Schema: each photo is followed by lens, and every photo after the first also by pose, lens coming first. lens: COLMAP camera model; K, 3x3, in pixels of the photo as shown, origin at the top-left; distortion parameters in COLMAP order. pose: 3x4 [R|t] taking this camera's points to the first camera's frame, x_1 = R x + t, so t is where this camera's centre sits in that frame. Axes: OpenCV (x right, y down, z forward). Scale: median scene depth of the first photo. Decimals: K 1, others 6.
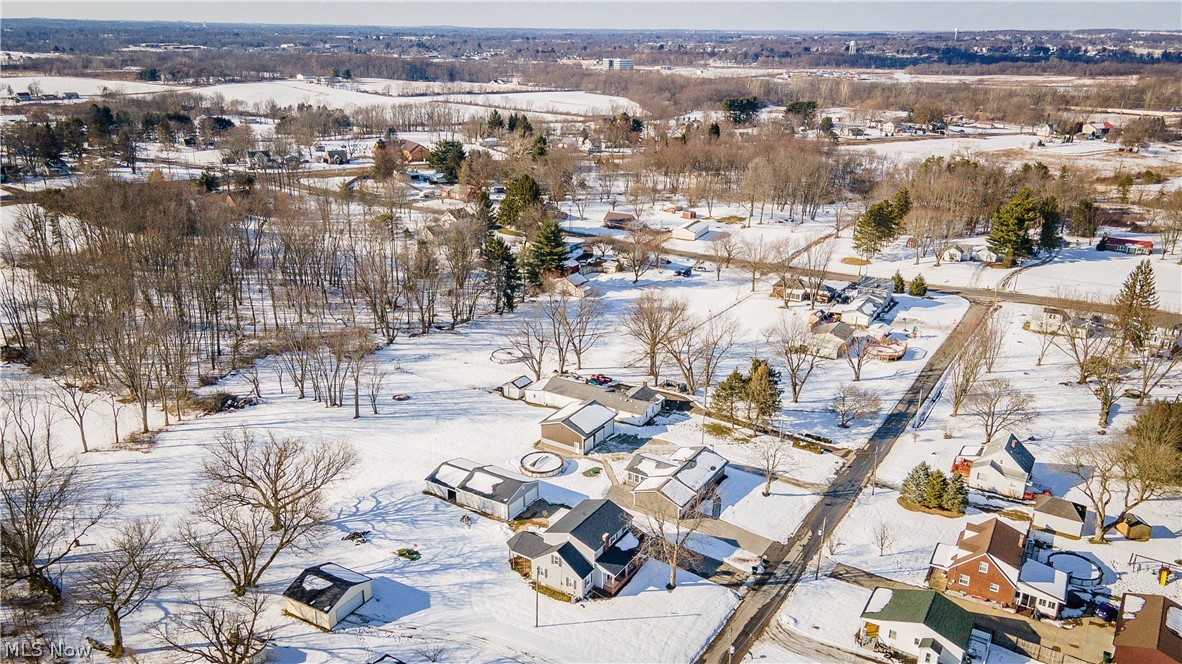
lens RADIAL K [[852.8, 0, 590.6], [0, 852.8, 332.0], [0, 0, 1]] dist [0.023710, 0.000776]
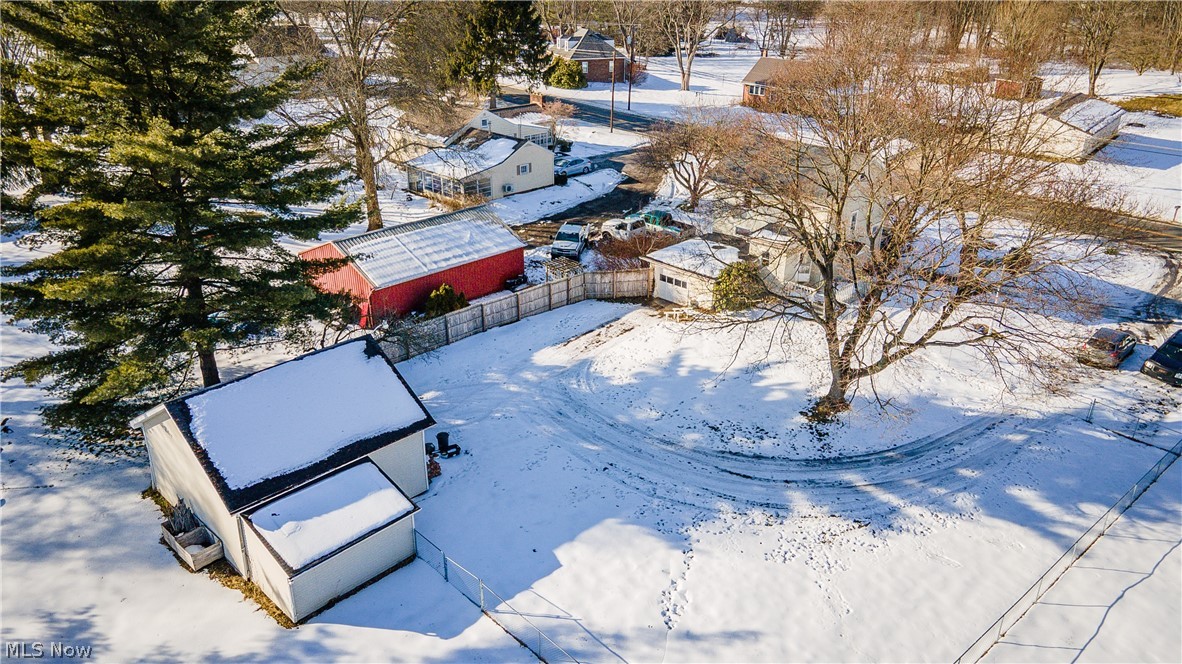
lens RADIAL K [[852.8, 0, 592.8], [0, 852.8, 332.8], [0, 0, 1]] dist [0.023710, 0.000776]
pose [[0.974902, 0.090031, -0.203618, 0.040566], [-0.073282, 0.993389, 0.088363, -0.078148], [0.210227, -0.071224, 0.975055, 0.814710]]
